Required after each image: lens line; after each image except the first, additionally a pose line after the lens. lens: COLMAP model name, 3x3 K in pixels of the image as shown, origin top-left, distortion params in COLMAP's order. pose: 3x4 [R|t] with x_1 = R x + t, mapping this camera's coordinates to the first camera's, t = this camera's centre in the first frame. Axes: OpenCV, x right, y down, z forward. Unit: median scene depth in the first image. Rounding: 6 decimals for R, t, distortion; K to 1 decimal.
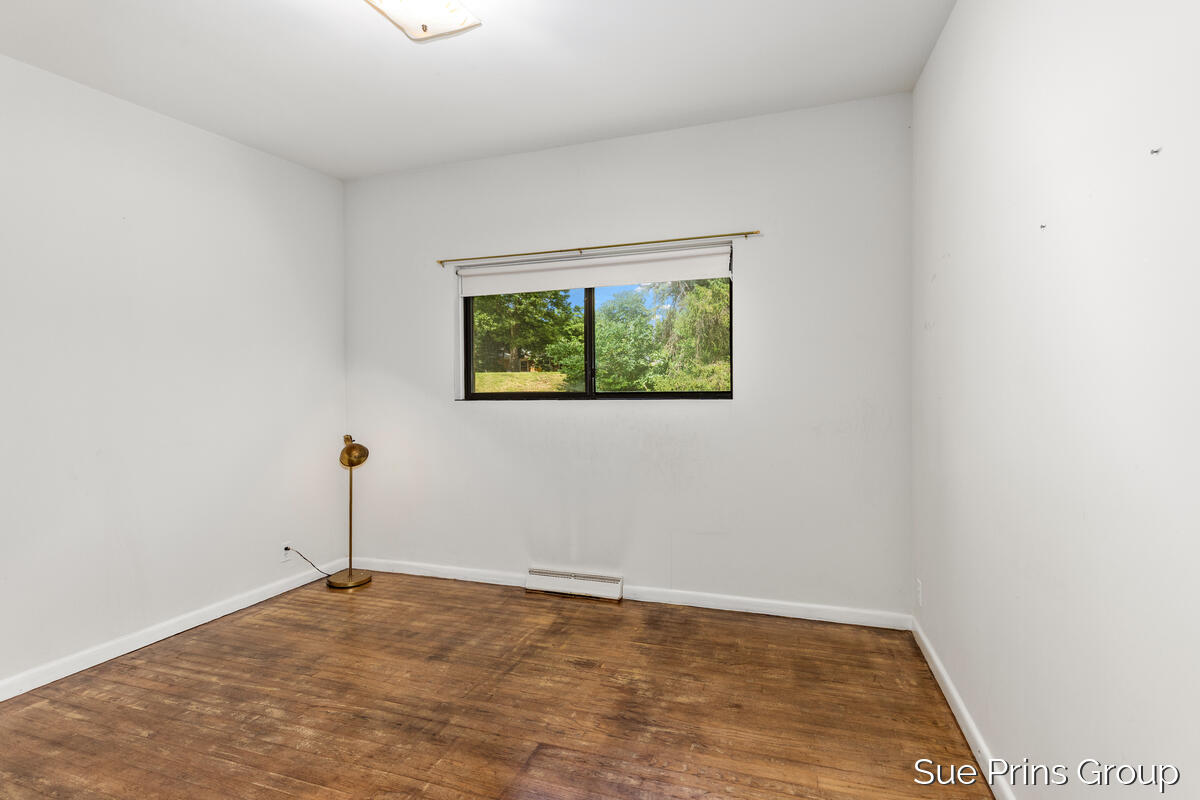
lens RADIAL K [[555.4, 0, 603.0], [0, 555.4, 386.5], [0, 0, 1]] dist [-0.000096, 0.000041]
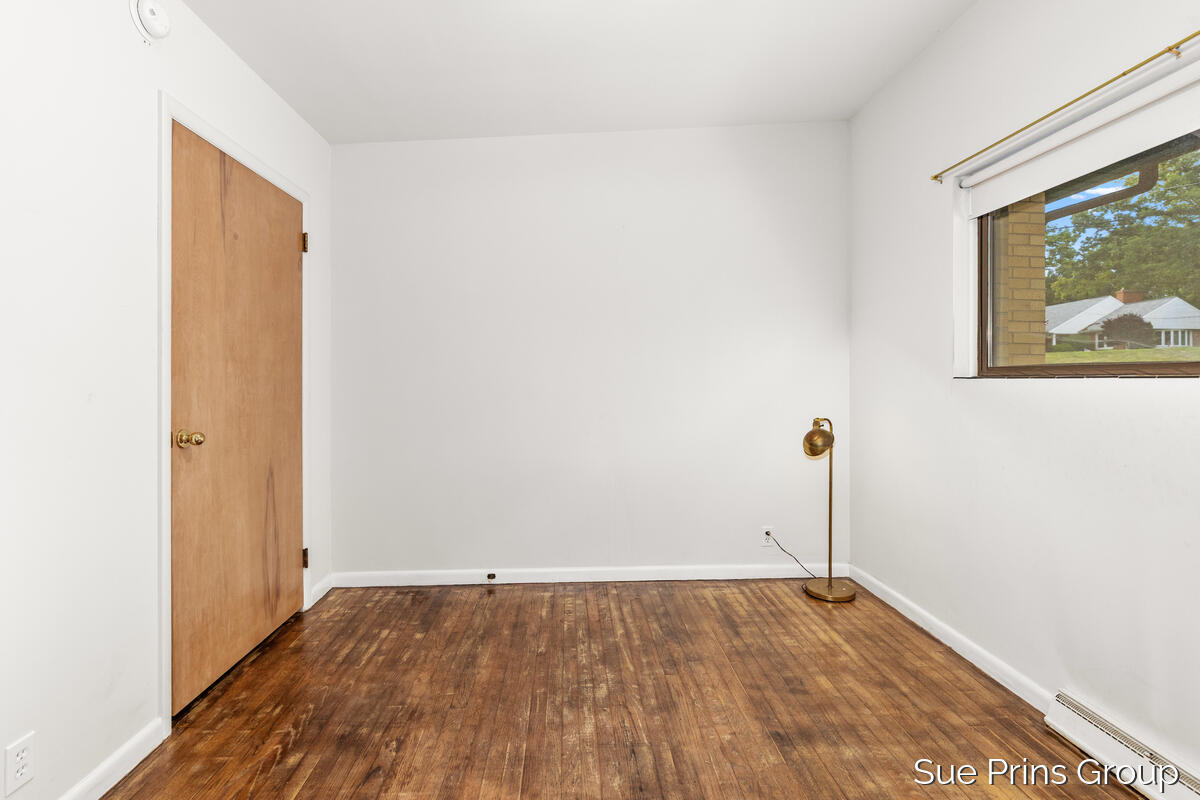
lens RADIAL K [[551.2, 0, 603.2], [0, 551.2, 370.1], [0, 0, 1]] dist [0.002971, 0.000505]
pose [[0.389298, -0.006280, -0.921091, 0.214504], [0.008594, 0.999958, -0.003185, 0.016808], [0.921072, -0.006676, 0.389335, 0.431573]]
